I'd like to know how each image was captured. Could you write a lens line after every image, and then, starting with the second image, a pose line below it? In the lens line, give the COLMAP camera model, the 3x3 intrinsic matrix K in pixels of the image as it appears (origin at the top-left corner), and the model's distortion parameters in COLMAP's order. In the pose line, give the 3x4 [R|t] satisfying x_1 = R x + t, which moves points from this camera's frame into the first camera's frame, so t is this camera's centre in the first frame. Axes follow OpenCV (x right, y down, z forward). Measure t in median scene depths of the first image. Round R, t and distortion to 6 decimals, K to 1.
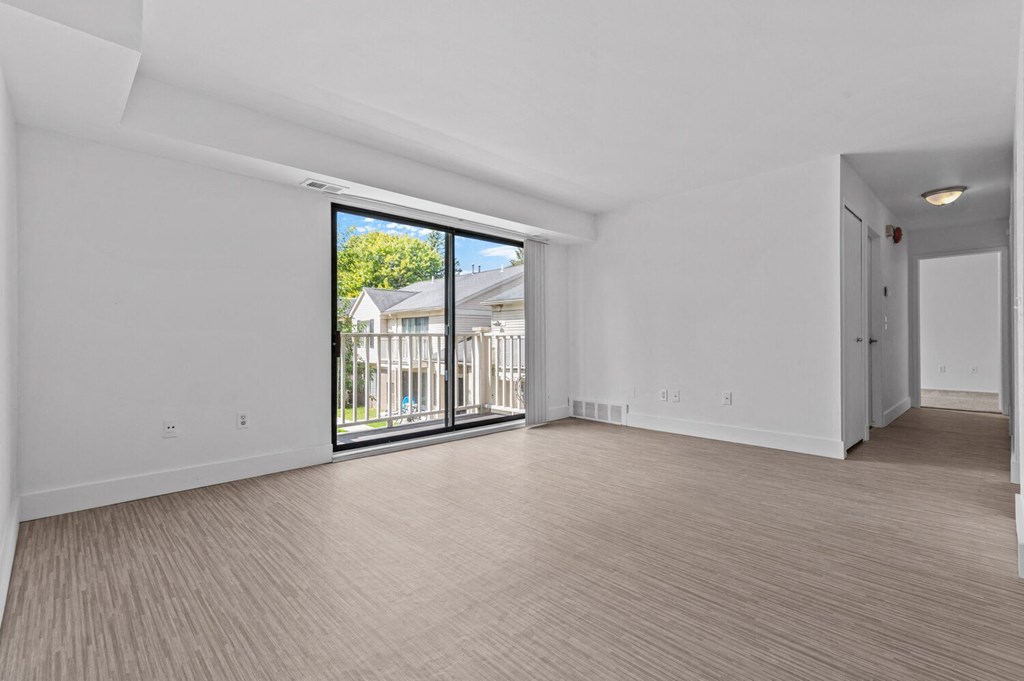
lens RADIAL K [[459.6, 0, 512.0], [0, 459.6, 340.5], [0, 0, 1]] dist [0.001919, -0.000122]
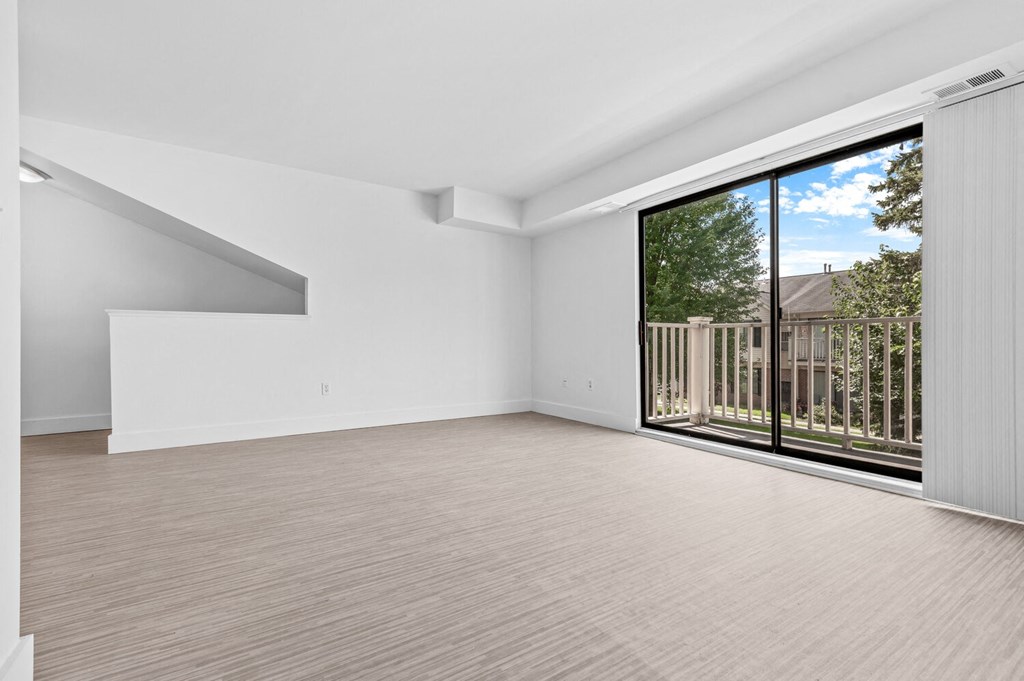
lens RADIAL K [[466.2, 0, 512.0], [0, 466.2, 340.5], [0, 0, 1]] dist [-0.003879, 0.000108]
pose [[-0.185990, 0.003079, -0.982547, 1.562516], [-0.006718, 0.999968, 0.004405, 0.043054], [0.982529, 0.007420, -0.185963, 1.711623]]
